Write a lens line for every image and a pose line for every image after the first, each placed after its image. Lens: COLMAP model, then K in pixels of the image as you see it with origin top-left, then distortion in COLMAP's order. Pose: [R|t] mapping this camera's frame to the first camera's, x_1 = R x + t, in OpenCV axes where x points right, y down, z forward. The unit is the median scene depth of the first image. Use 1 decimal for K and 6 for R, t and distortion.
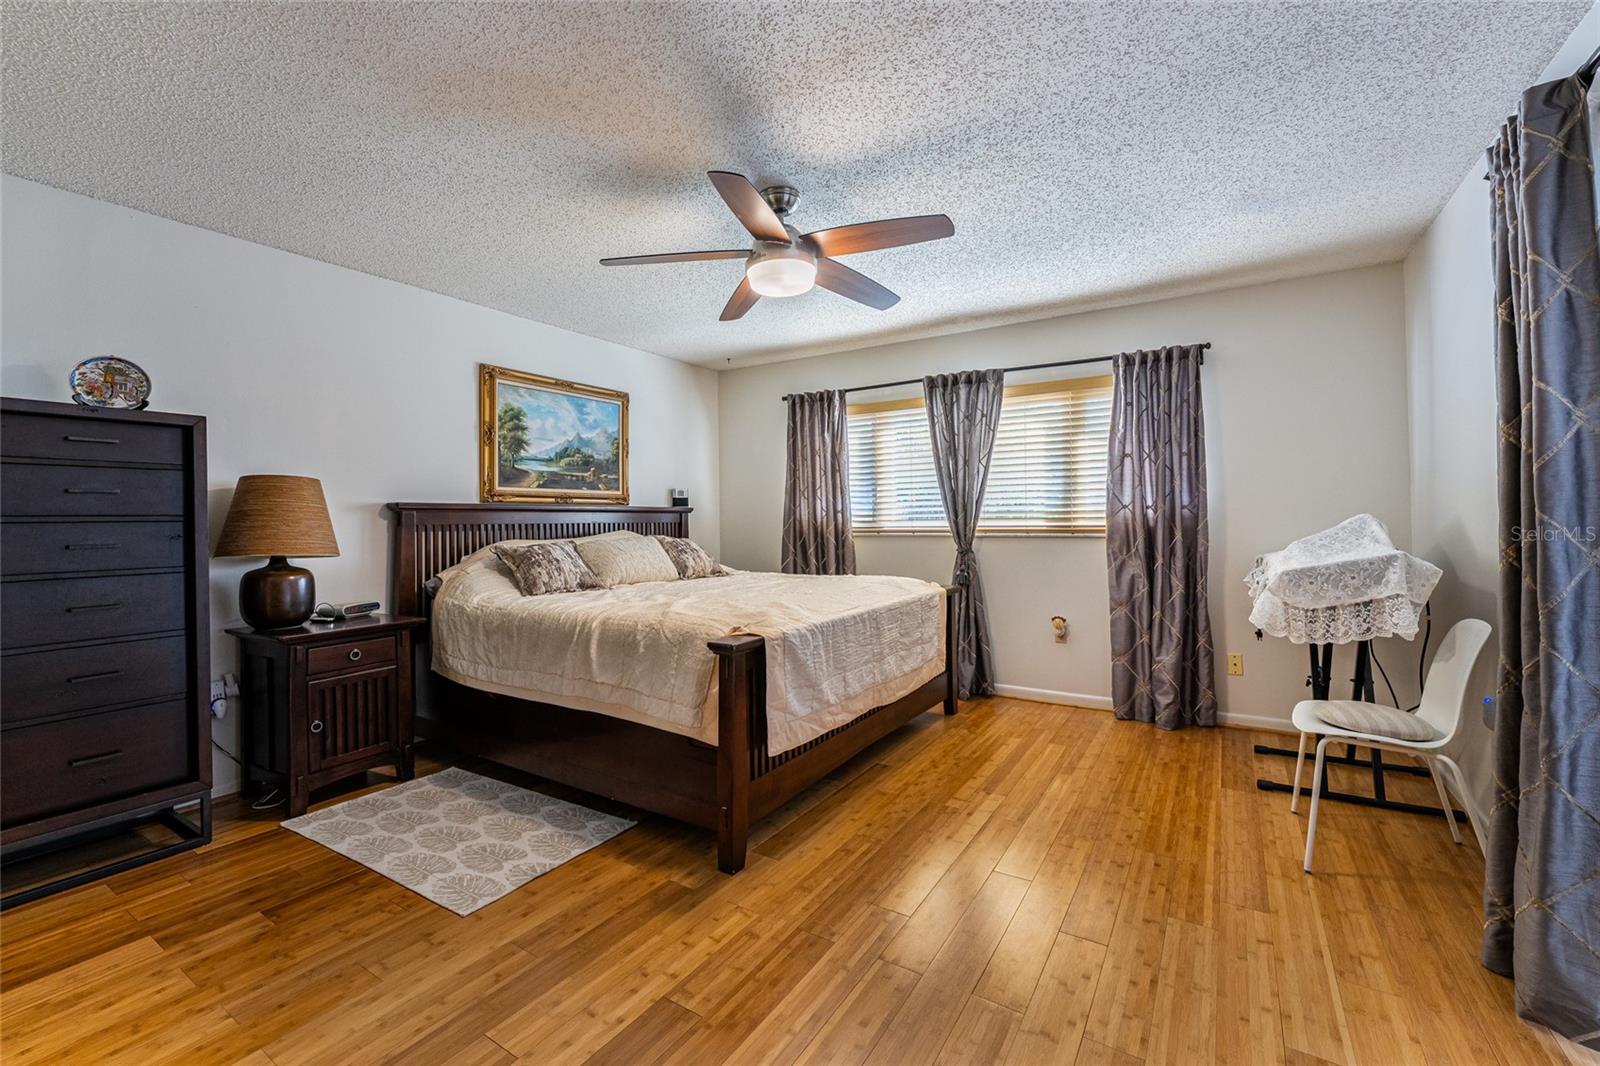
lens RADIAL K [[649.9, 0, 802.6], [0, 649.9, 531.5], [0, 0, 1]] dist [-0.011022, 0.000310]
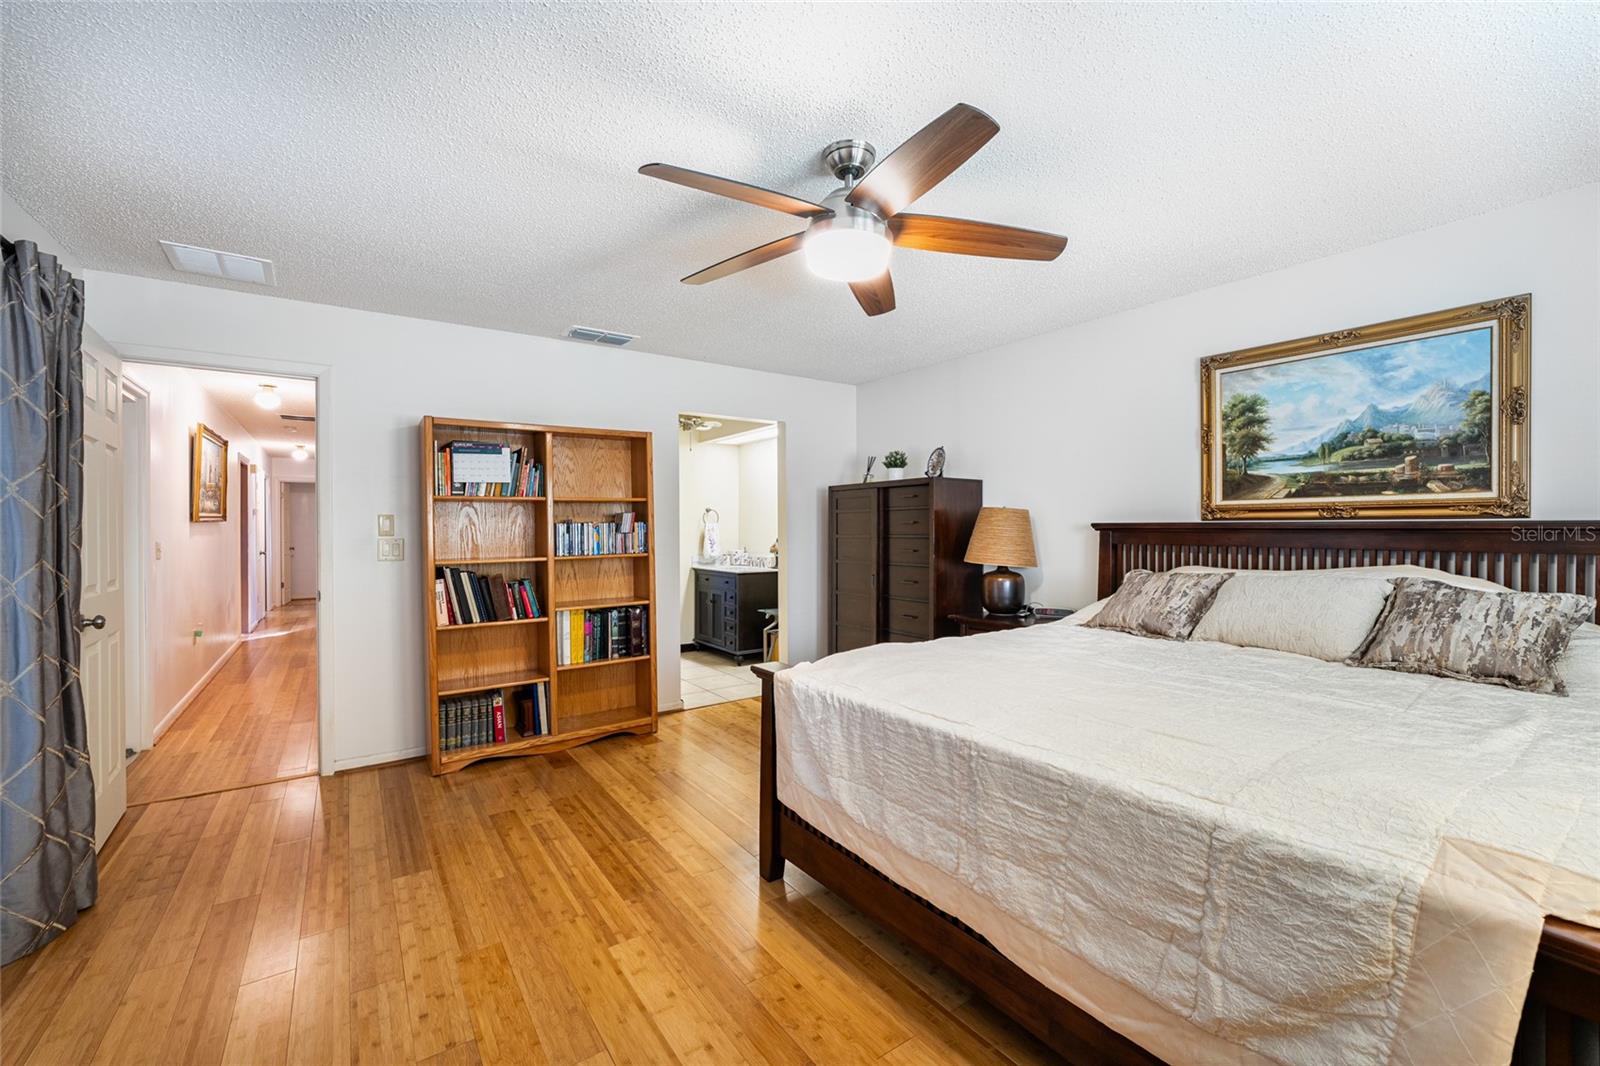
lens RADIAL K [[649.9, 0, 802.6], [0, 649.9, 531.5], [0, 0, 1]] dist [-0.011022, 0.000310]
pose [[-0.361704, 0.020490, -0.932068, 0.464580], [-0.006880, 0.999673, 0.024646, -0.044321], [0.932268, 0.015327, -0.361445, 0.765173]]
